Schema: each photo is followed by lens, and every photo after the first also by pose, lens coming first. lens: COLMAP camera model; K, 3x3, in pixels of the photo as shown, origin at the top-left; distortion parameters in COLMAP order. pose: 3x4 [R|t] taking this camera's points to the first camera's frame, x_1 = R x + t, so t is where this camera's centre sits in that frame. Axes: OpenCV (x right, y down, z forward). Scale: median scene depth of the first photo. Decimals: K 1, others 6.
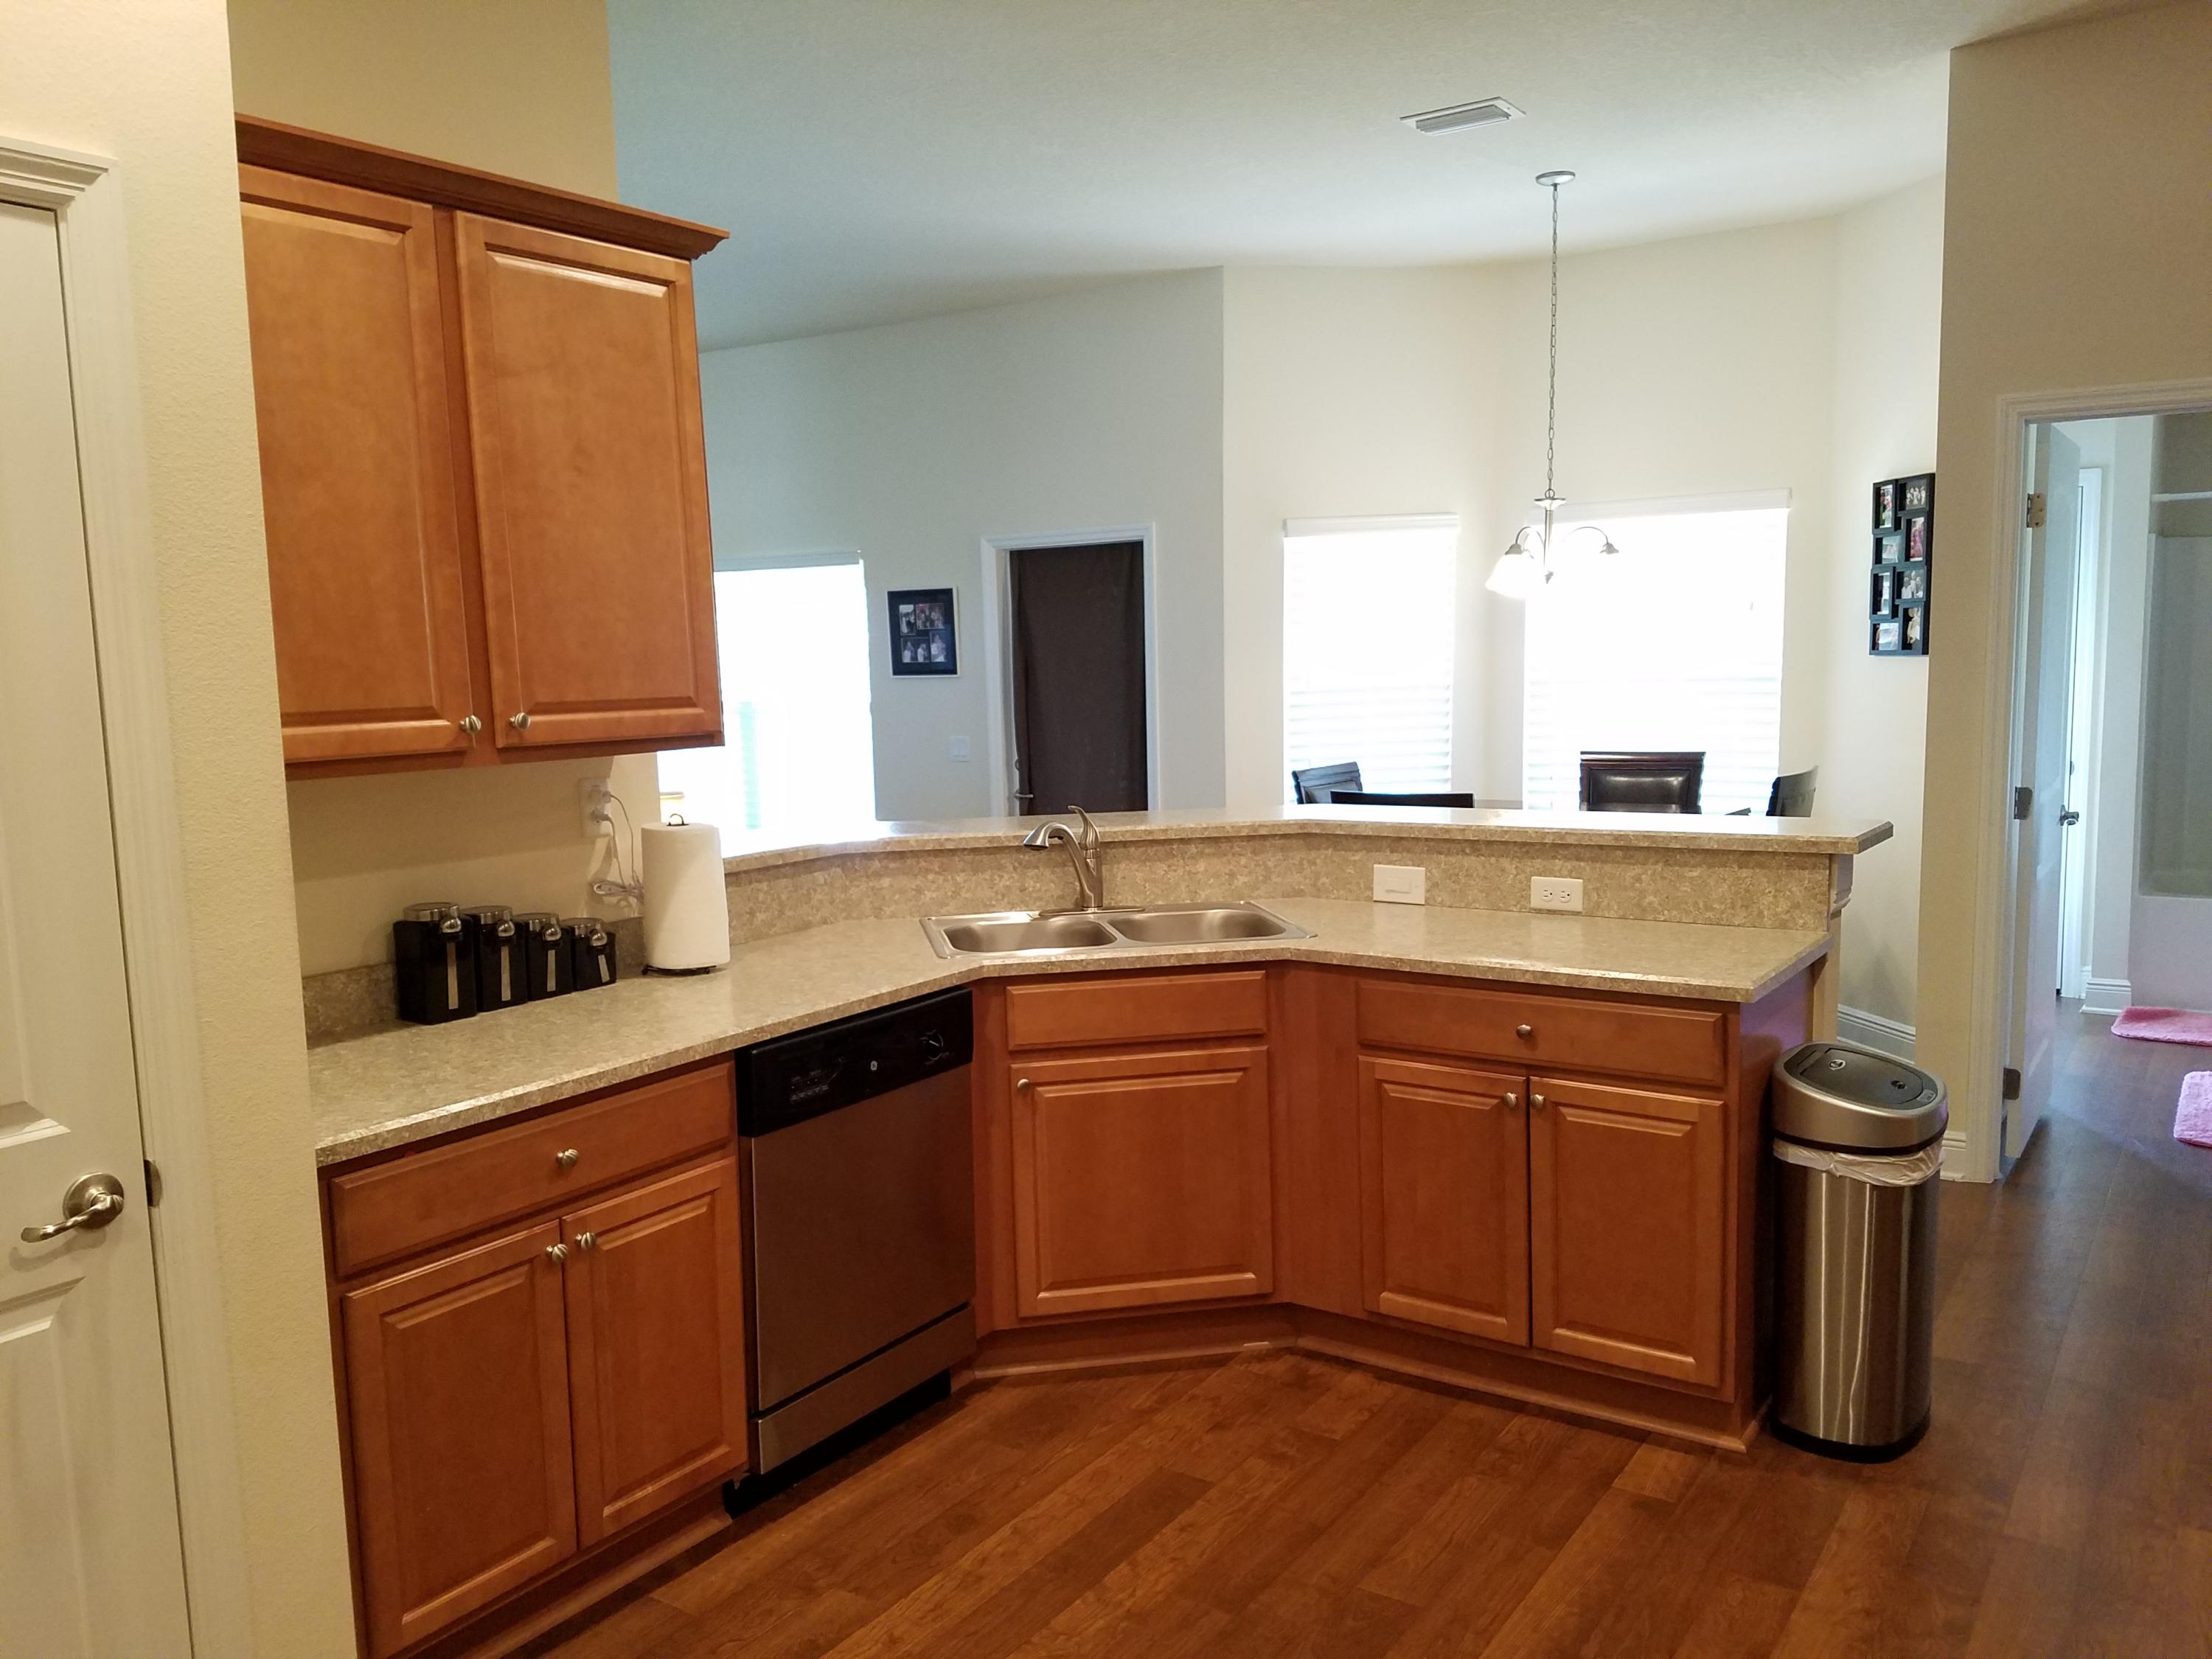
lens RADIAL K [[1720.2, 0, 1111.6], [0, 1720.2, 867.9], [0, 0, 1]] dist [0.001275, -0.008033]
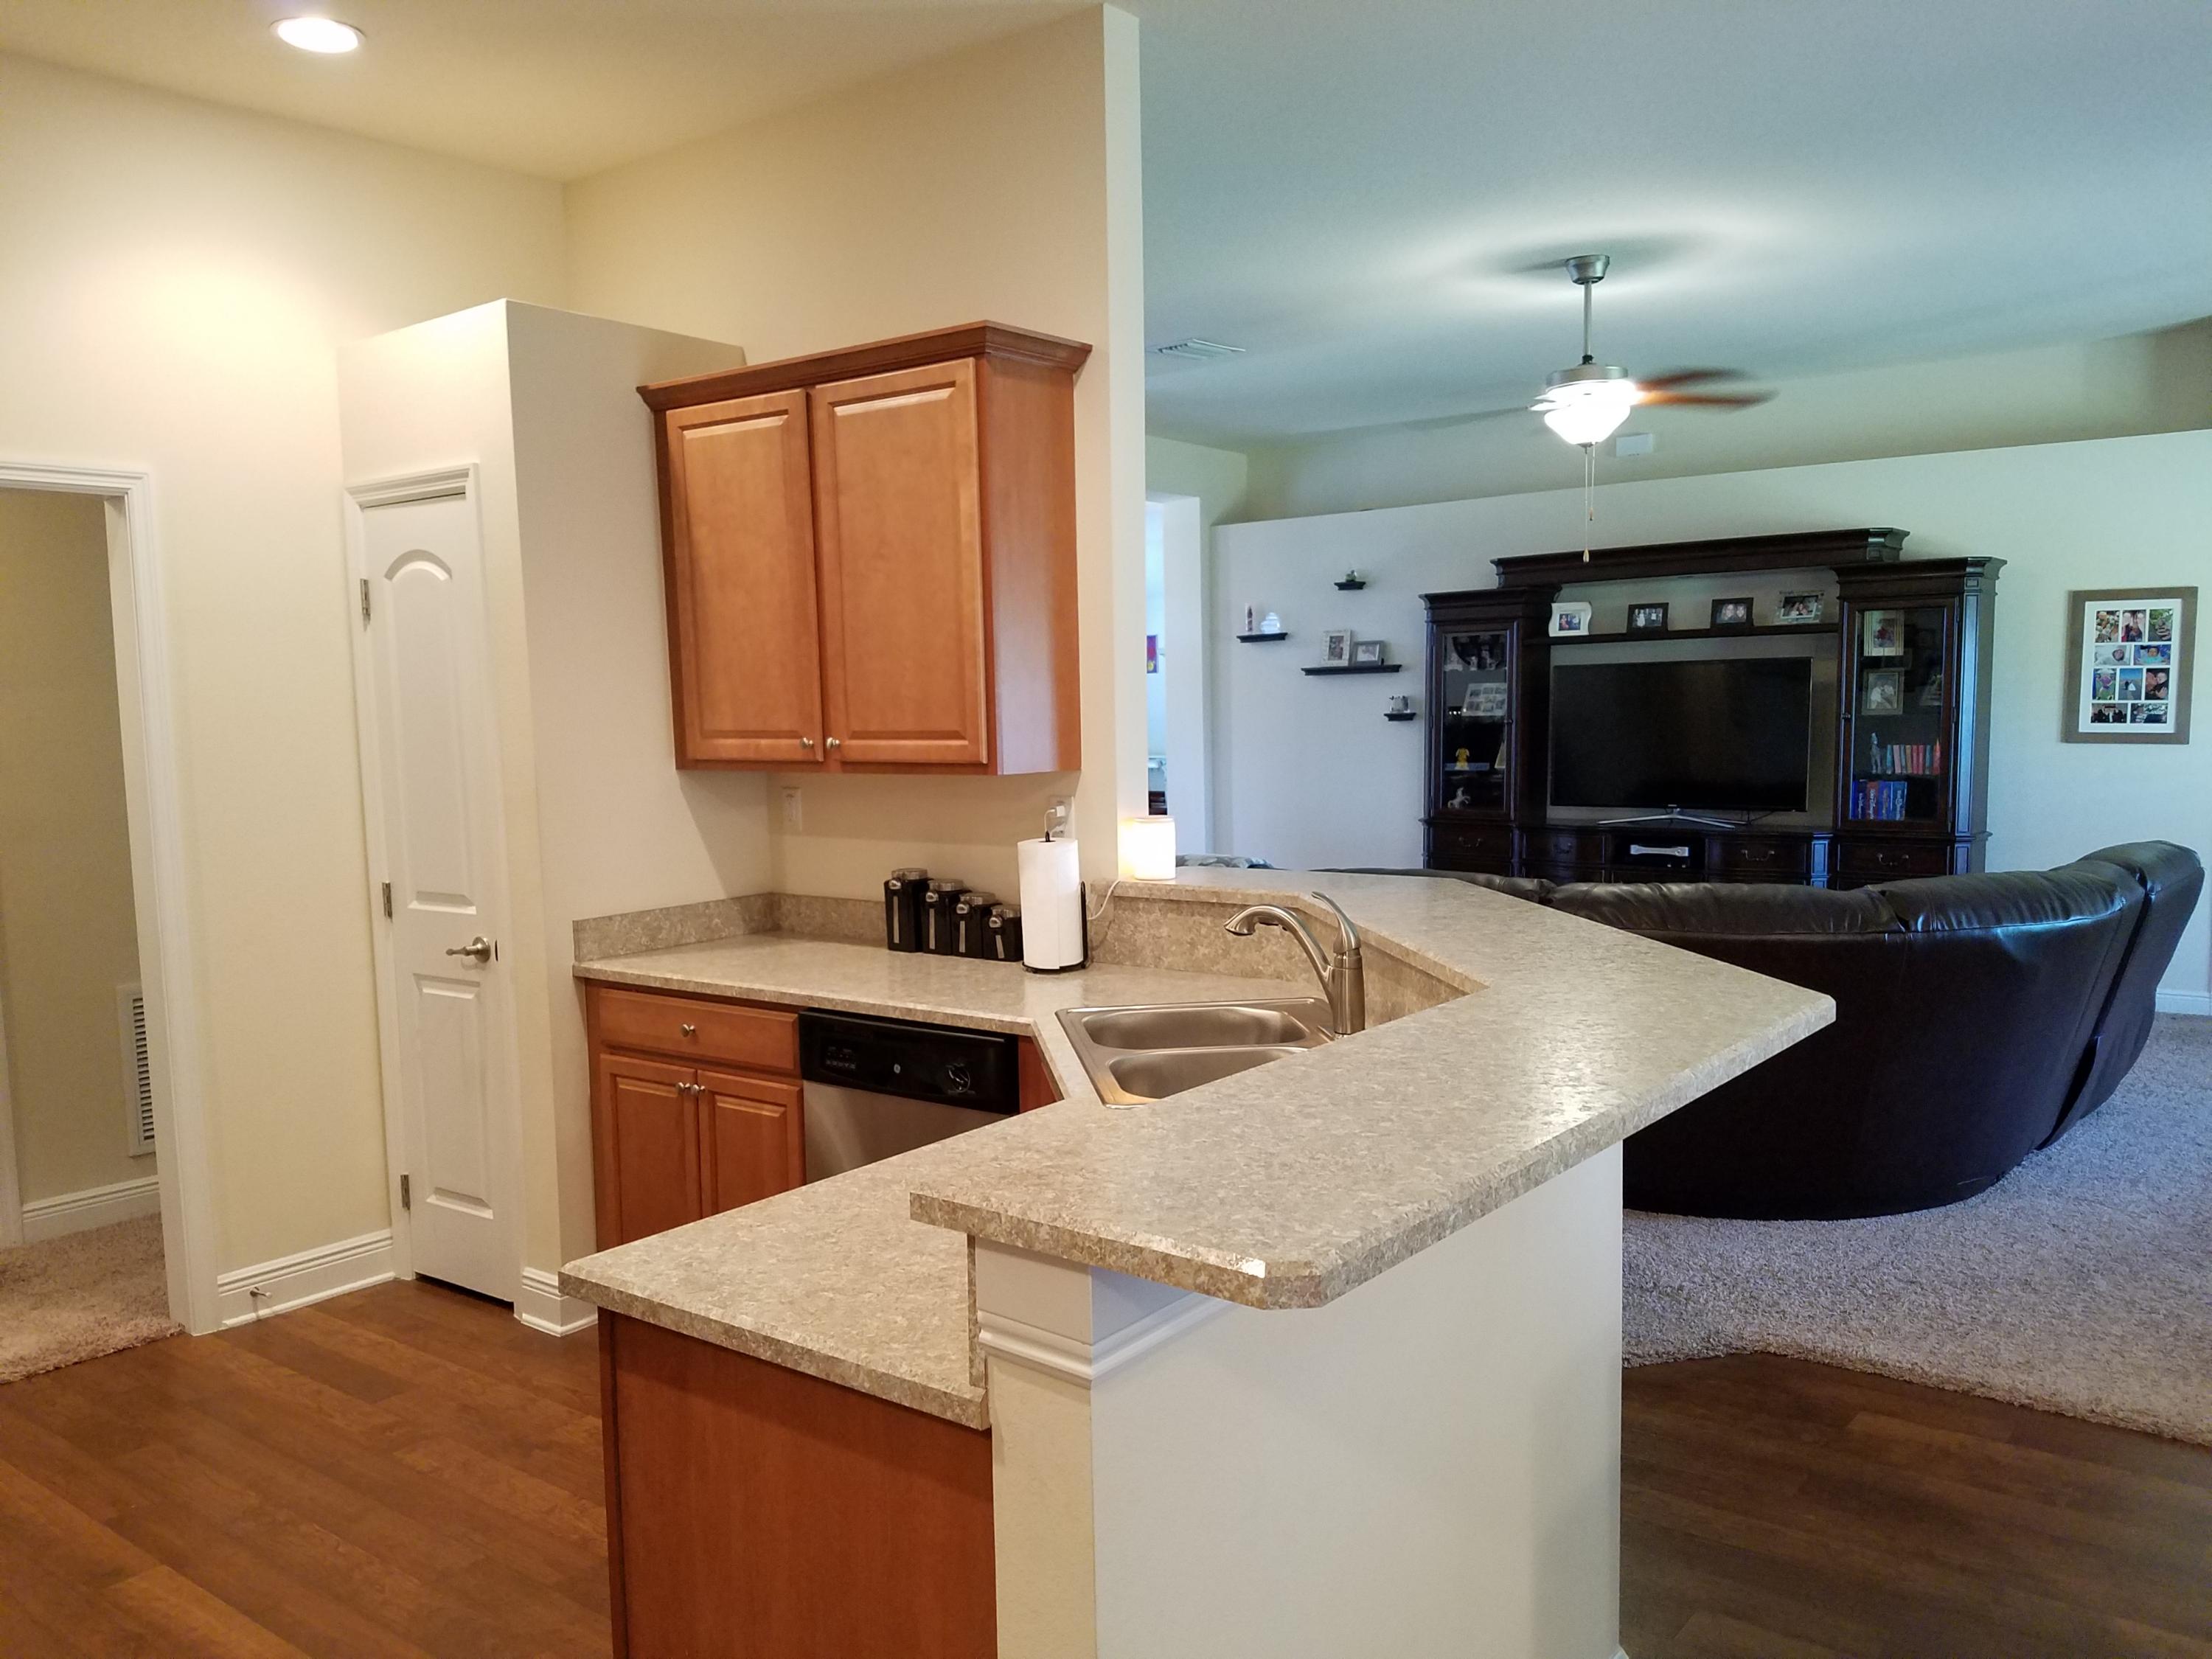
lens RADIAL K [[1633.5, 0, 1108.2], [0, 1633.5, 870.5], [0, 0, 1]] dist [0.125913, -0.001012]
pose [[-0.065964, 0.132333, -0.989008, 0.853258], [-0.103317, 0.984933, 0.138678, -0.166638], [0.992459, 0.111329, -0.051298, 1.128661]]
